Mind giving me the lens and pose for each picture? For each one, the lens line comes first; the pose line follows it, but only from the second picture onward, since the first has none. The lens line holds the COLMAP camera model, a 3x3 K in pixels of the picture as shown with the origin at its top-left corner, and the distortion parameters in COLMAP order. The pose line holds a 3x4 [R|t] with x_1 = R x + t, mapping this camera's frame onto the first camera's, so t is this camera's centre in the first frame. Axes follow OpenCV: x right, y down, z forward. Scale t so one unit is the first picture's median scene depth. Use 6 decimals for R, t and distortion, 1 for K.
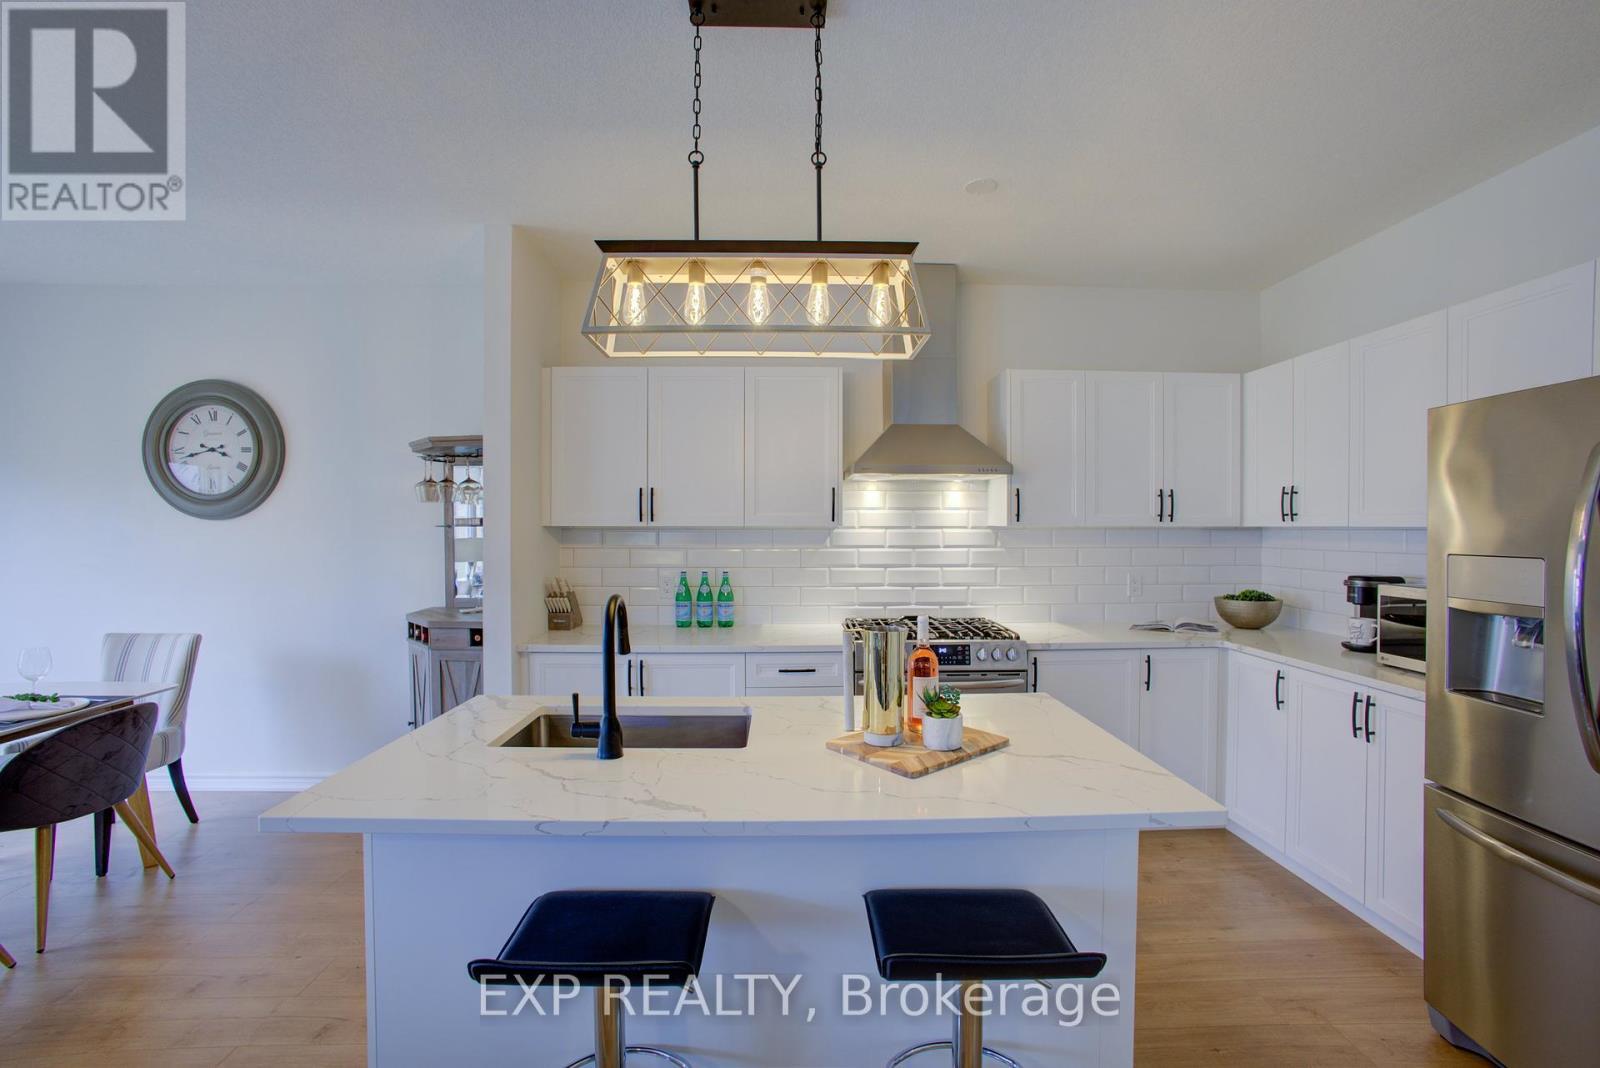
lens RADIAL K [[677.2, 0, 823.3], [0, 677.2, 534.9], [0, 0, 1]] dist [-0.028656, 0.002605]
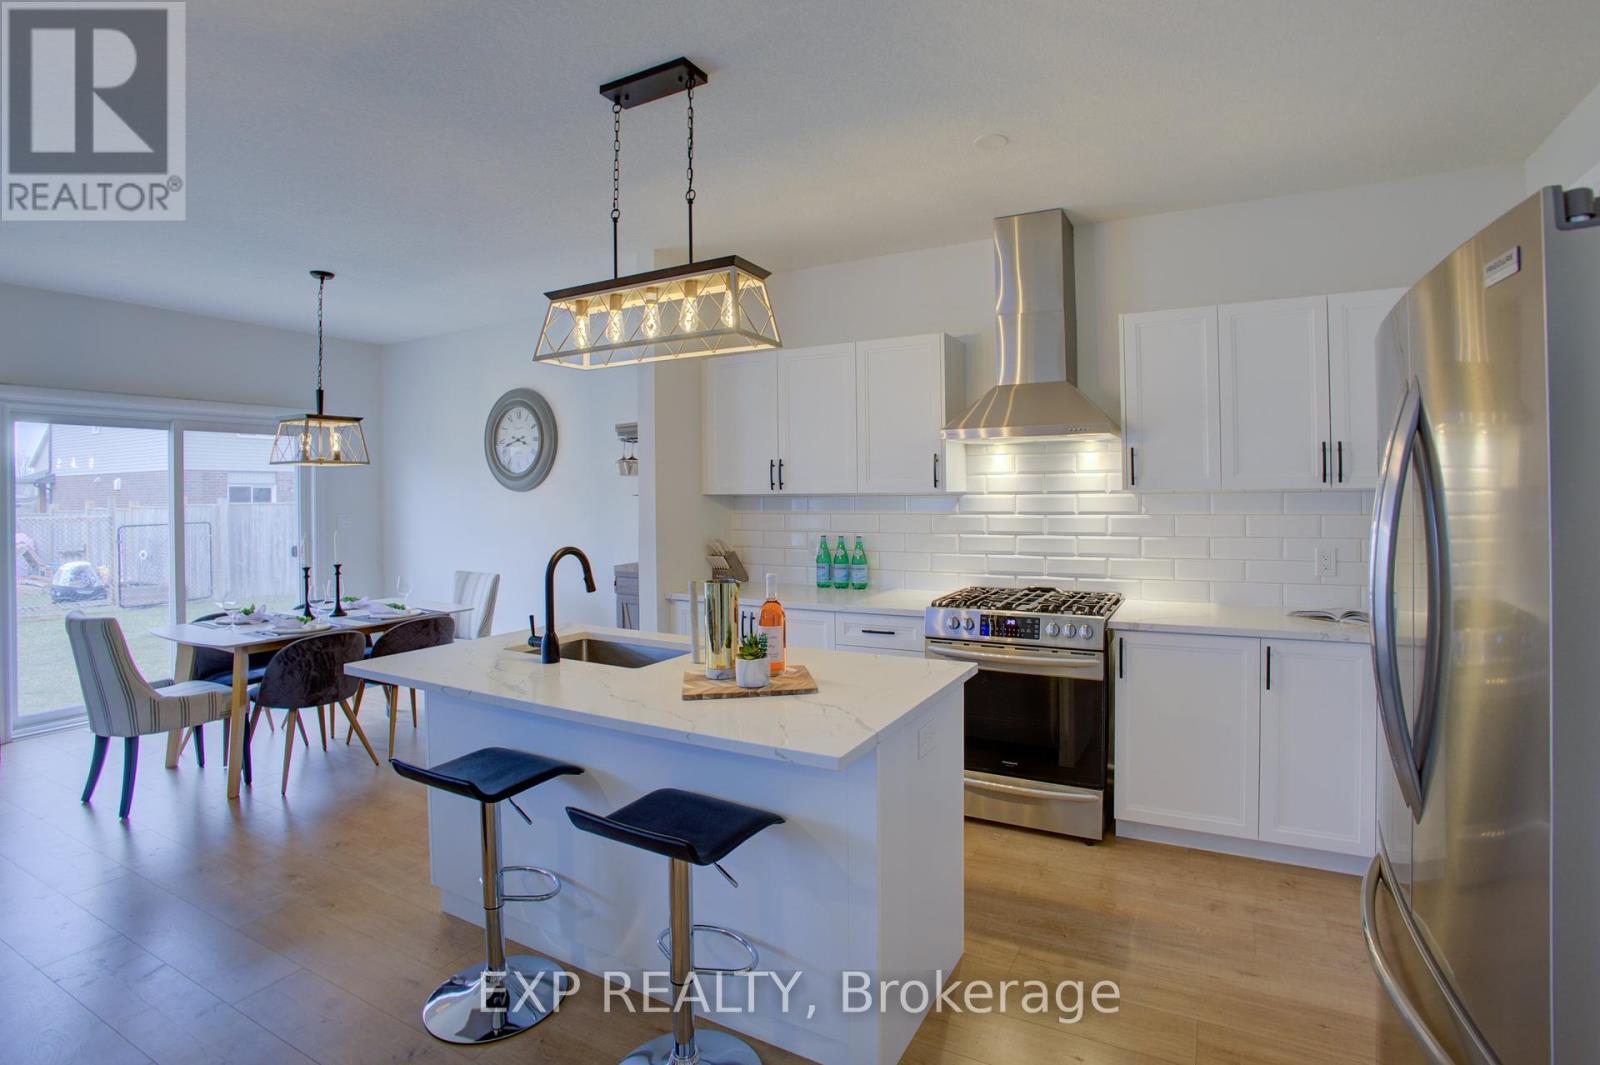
lens RADIAL K [[715.8, 0, 817.3], [0, 715.8, 495.6], [0, 0, 1]] dist [-0.043222, 0.003193]
pose [[0.878726, -0.008250, -0.477256, 0.395002], [0.004807, 0.999953, -0.008434, -0.000014], [0.477303, 0.005117, 0.878724, -0.012628]]
